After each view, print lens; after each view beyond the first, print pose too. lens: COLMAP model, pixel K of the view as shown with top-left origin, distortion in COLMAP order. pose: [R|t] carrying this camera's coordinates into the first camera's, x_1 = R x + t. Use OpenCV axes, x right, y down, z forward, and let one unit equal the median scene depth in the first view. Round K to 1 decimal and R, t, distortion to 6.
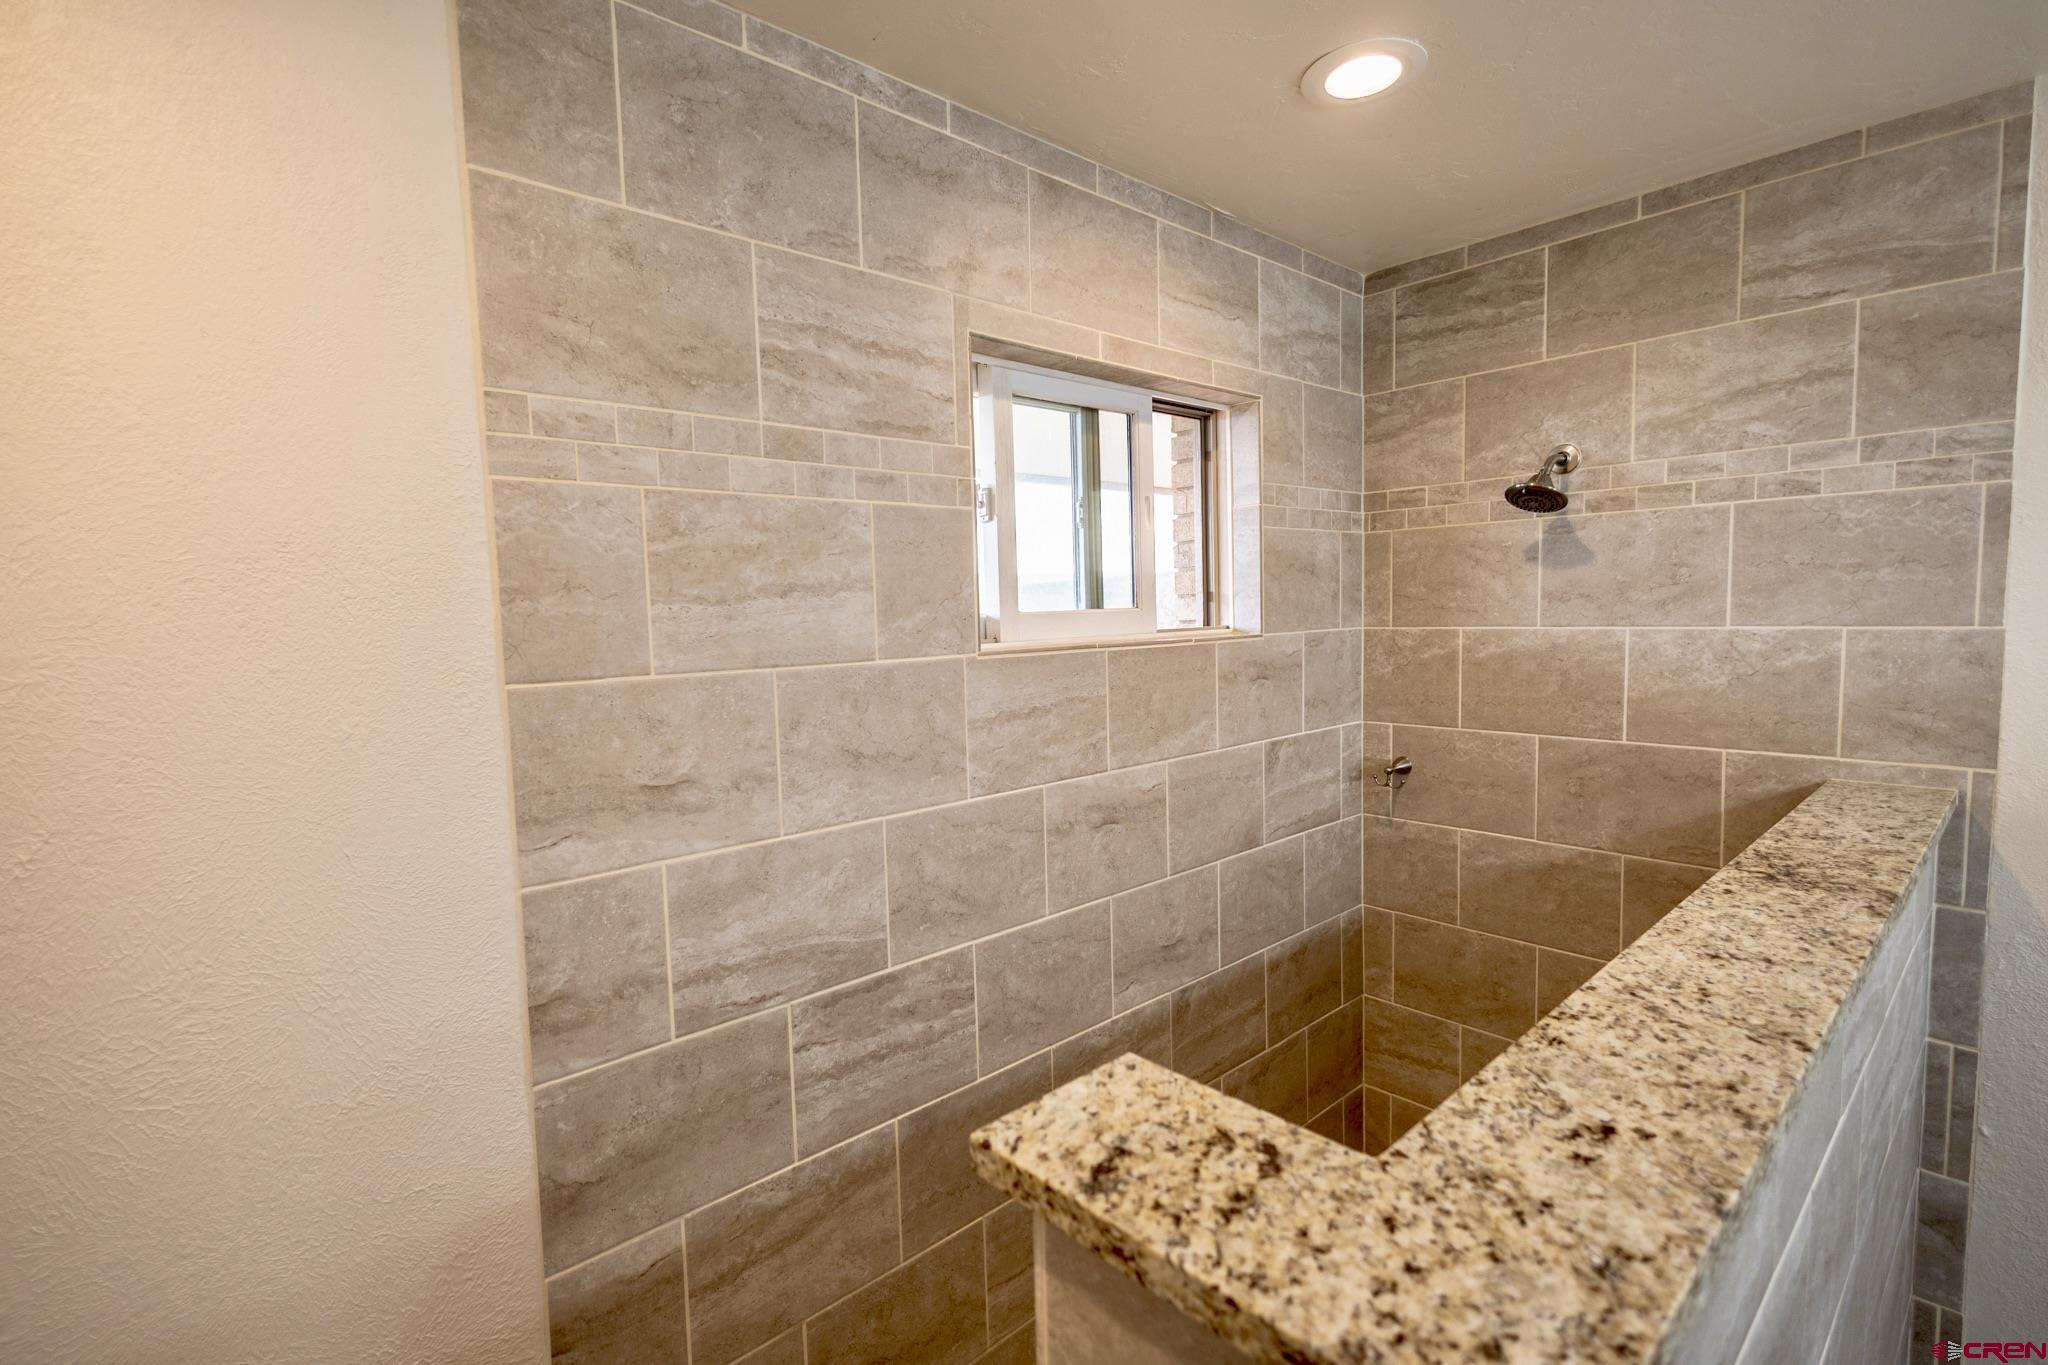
lens RADIAL K [[954.4, 0, 1021.6], [0, 954.4, 682.0], [0, 0, 1]] dist [0.015043, -0.005605]
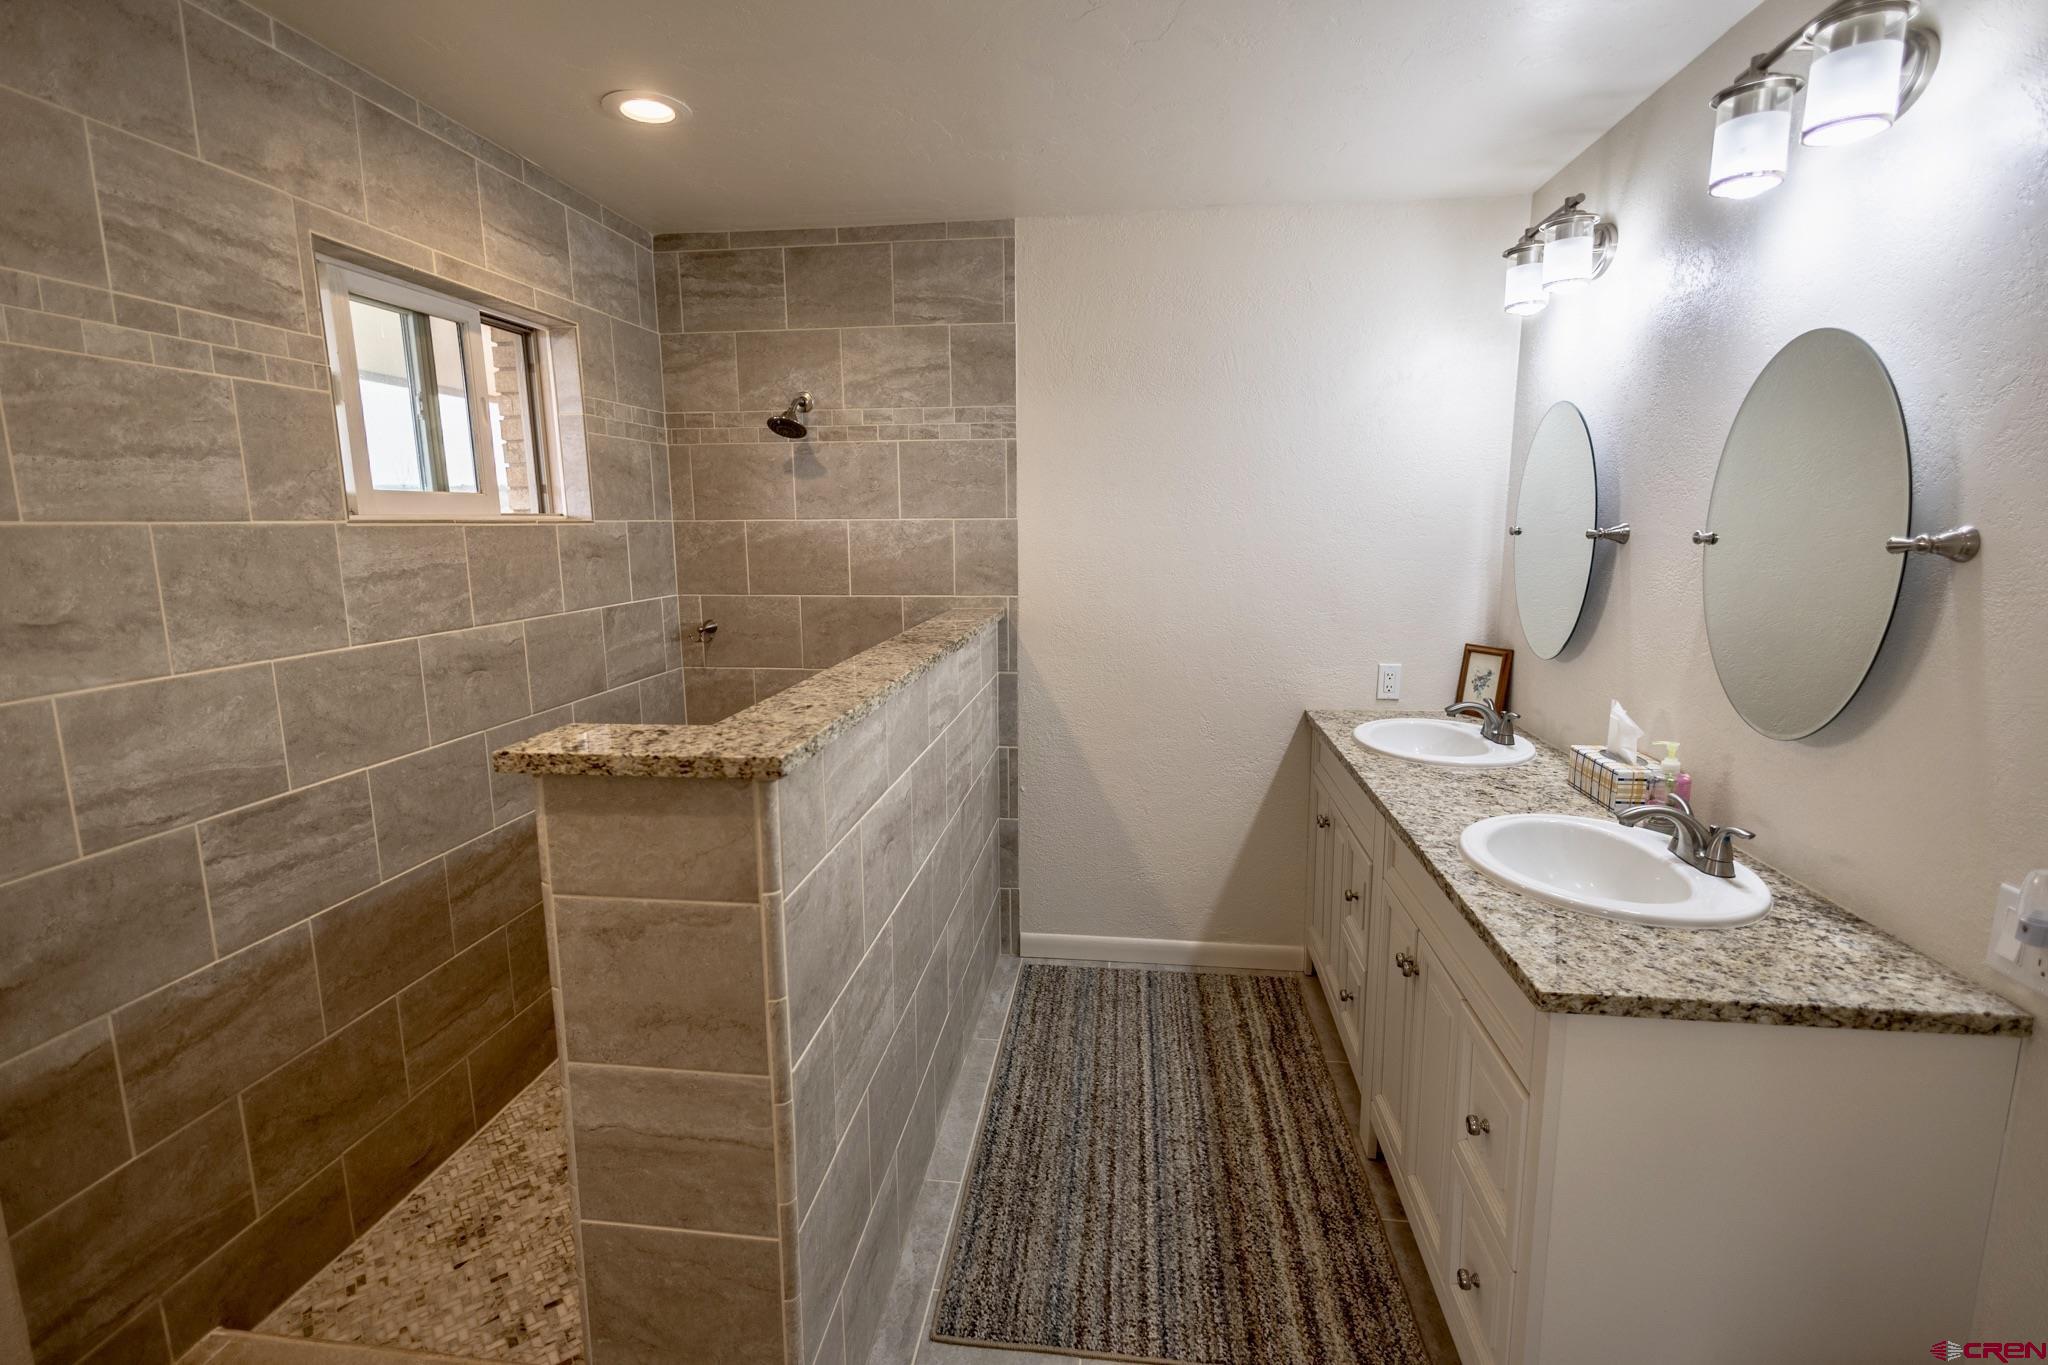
lens RADIAL K [[954.4, 0, 1026.7], [0, 954.4, 684.9], [0, 0, 1]] dist [0.015043, -0.005605]
pose [[0.762086, -0.088756, 0.641364, -0.180317], [0.037781, 0.994968, 0.092797, 0.090226], [-0.646372, -0.046488, 0.761605, -0.427342]]
